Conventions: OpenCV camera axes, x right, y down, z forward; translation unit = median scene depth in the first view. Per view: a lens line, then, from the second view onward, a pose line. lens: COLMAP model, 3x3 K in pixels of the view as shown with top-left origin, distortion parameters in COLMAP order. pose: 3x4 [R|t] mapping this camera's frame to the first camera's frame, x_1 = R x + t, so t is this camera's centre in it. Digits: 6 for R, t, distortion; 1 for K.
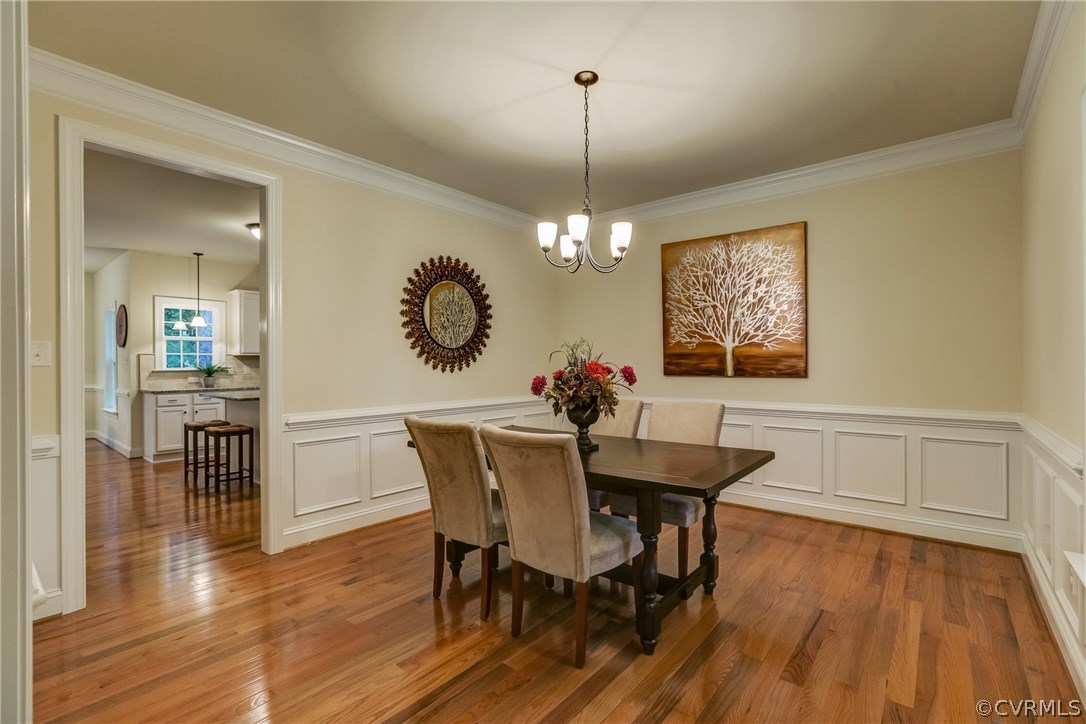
lens RADIAL K [[490.7, 0, 547.6], [0, 490.7, 359.3], [0, 0, 1]] dist [-0.030414, 0.011796]
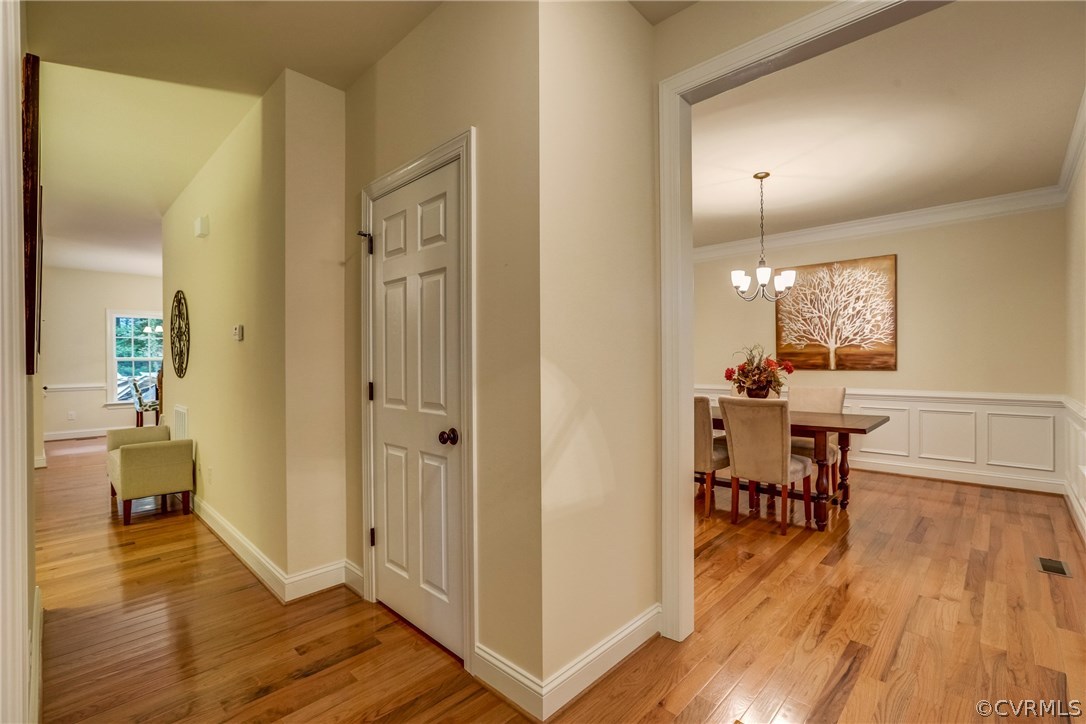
lens RADIAL K [[490.7, 0, 545.5], [0, 490.7, 360.3], [0, 0, 1]] dist [-0.030414, 0.011796]
pose [[0.997264, -0.002011, -0.073896, -0.324944], [0.002426, 0.999982, 0.005527, -0.000392], [0.073883, -0.005691, 0.997251, -0.393440]]
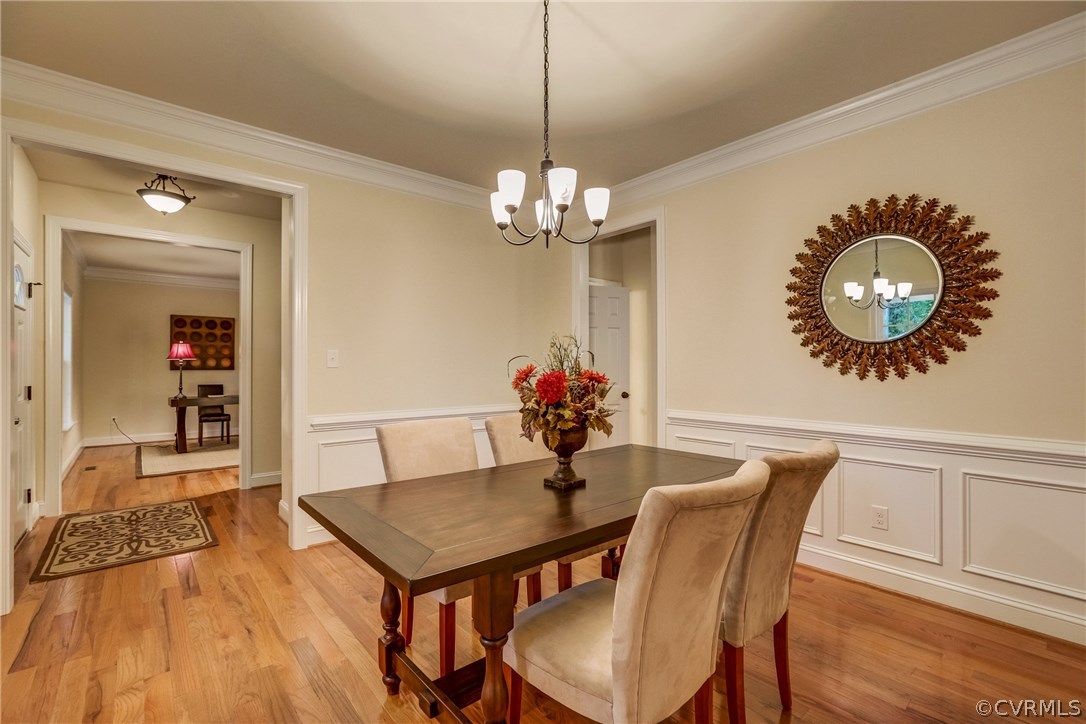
lens RADIAL K [[490.7, 0, 549.5], [0, 490.7, 360.4], [0, 0, 1]] dist [-0.030414, 0.011796]
pose [[-0.183202, -0.005851, -0.983058, 0.608173], [0.006330, 0.999955, -0.007132, 0.003285], [0.983055, -0.007529, -0.183156, 0.853251]]
